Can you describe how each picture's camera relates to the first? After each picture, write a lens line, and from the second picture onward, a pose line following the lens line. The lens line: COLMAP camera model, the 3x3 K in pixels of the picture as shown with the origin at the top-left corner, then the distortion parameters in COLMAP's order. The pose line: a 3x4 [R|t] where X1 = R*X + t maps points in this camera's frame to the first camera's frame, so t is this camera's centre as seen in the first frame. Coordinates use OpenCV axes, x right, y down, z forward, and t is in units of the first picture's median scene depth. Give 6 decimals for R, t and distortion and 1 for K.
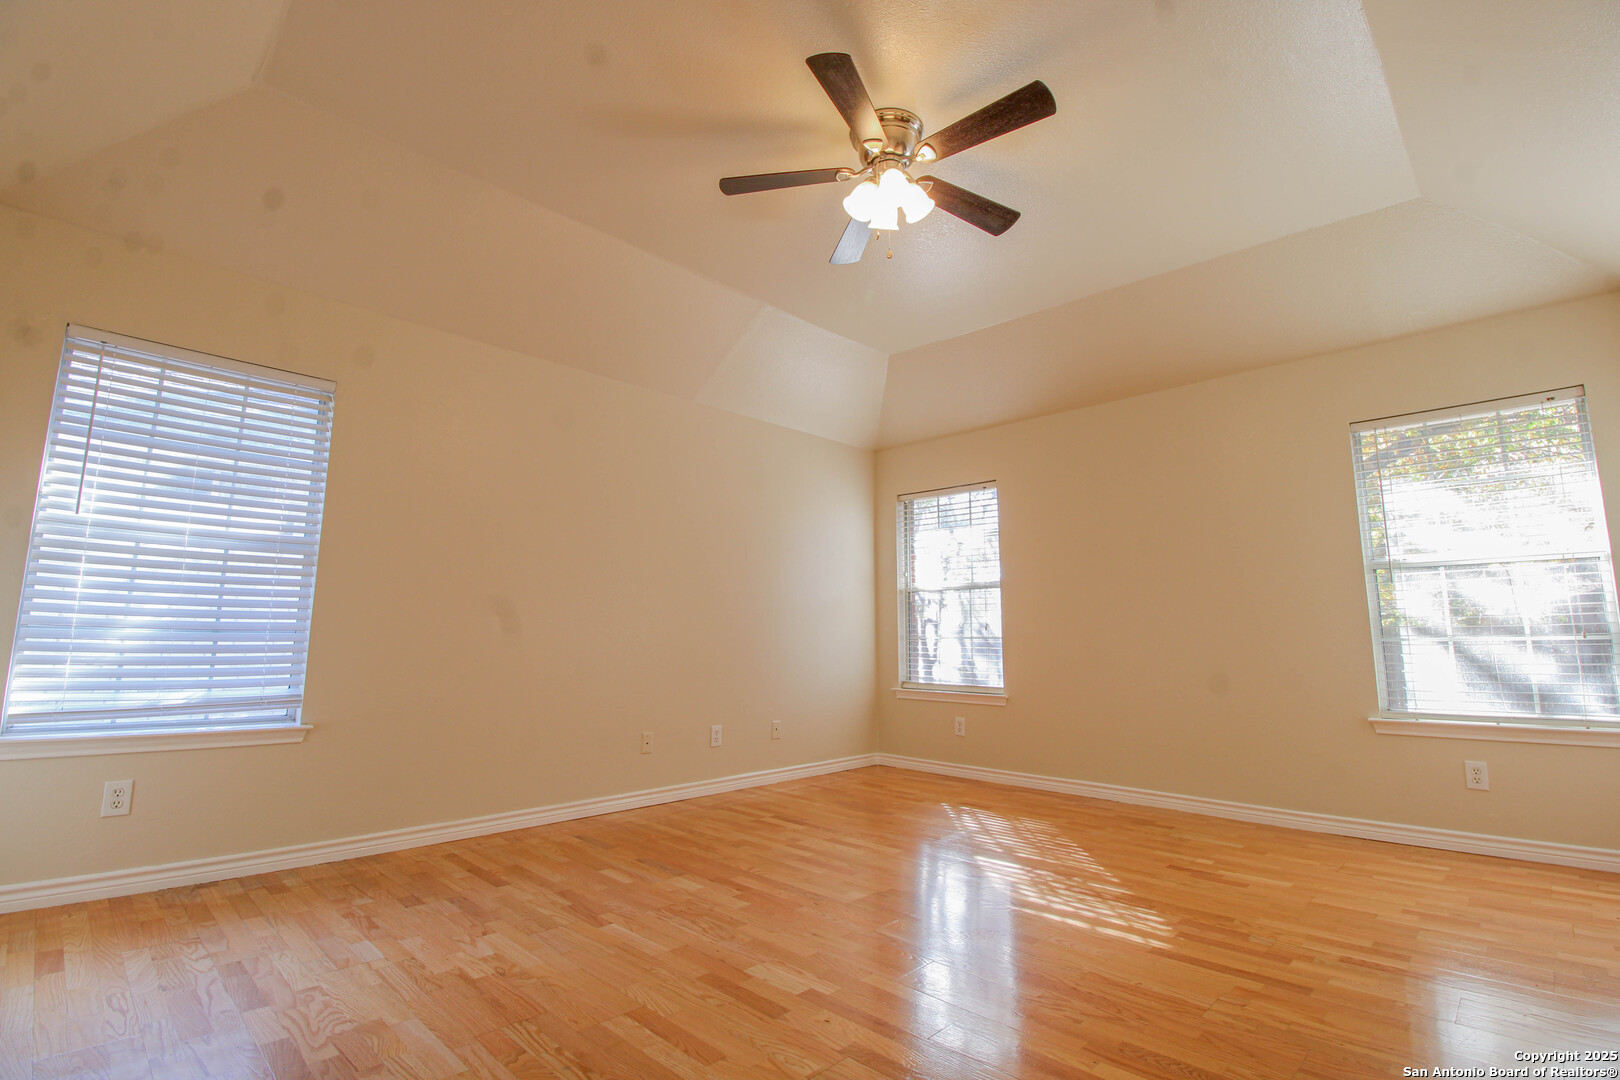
lens RADIAL K [[746.4, 0, 826.0], [0, 746.4, 543.7], [0, 0, 1]] dist [-0.010276, -0.005000]
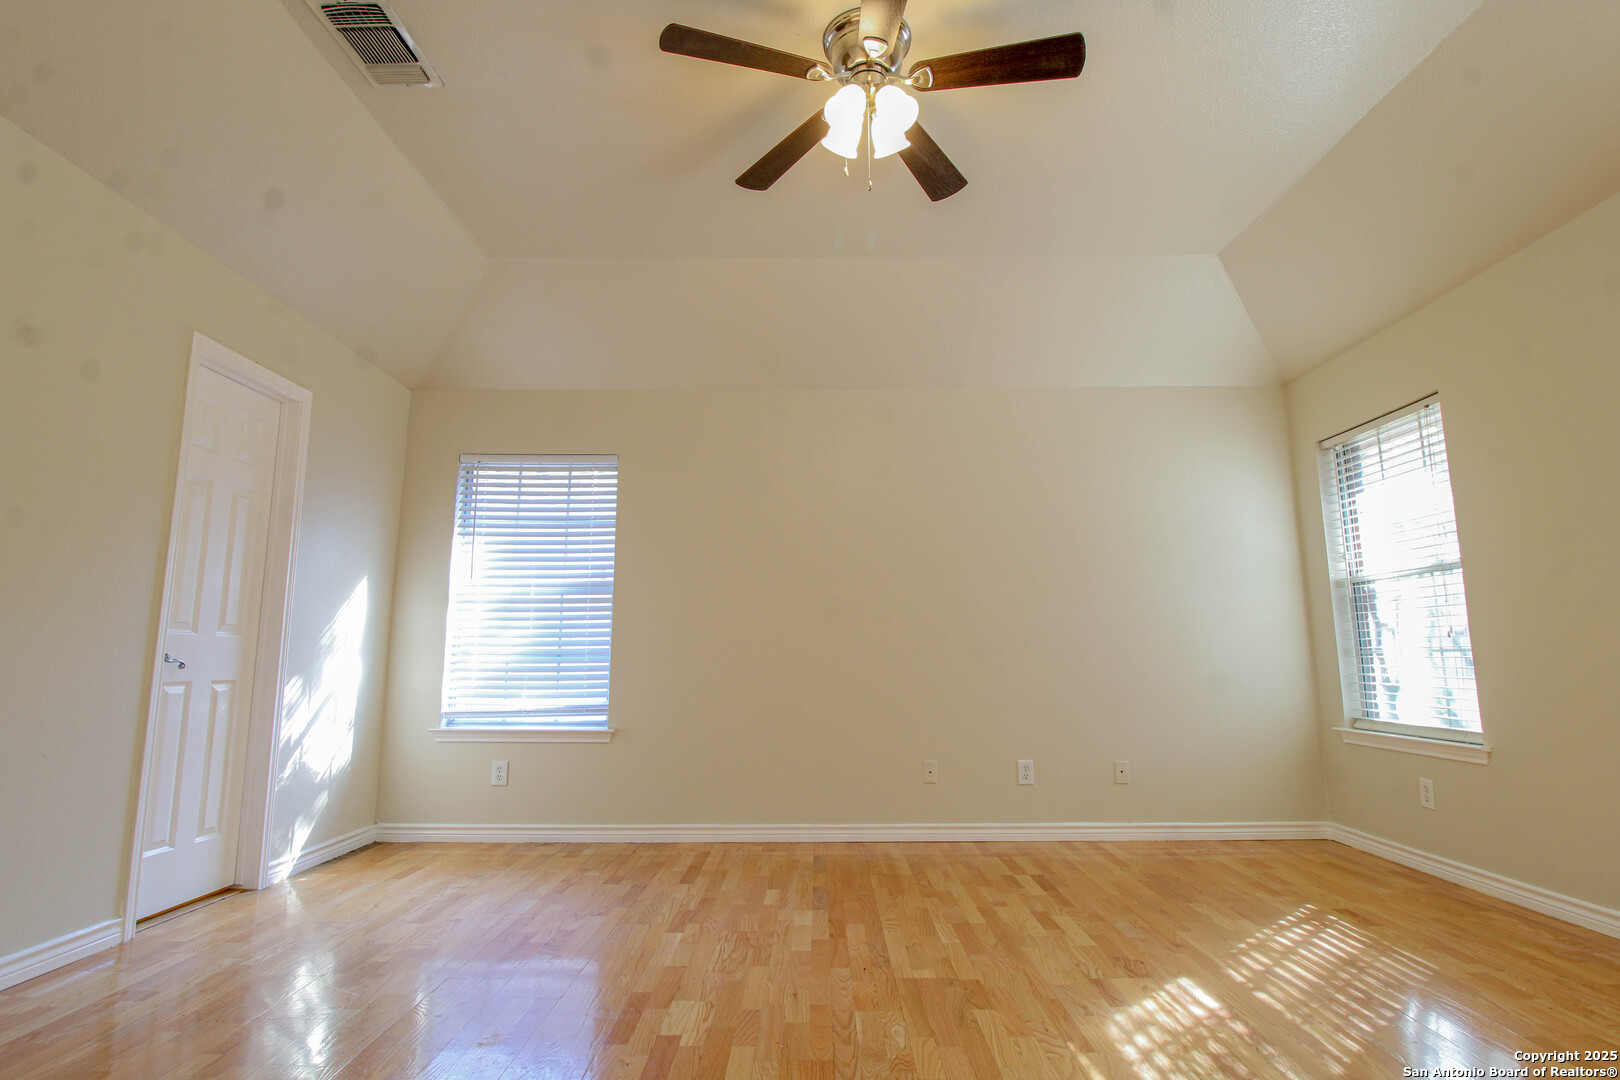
lens RADIAL K [[832.9, 0, 815.9], [0, 832.9, 543.8], [0, 0, 1]] dist [-0.004102, -0.002086]
pose [[0.693340, -0.107202, -0.712592, 0.601001], [0.099522, 0.993641, -0.052650, 0.041745], [0.713705, -0.034414, 0.699600, 0.279051]]
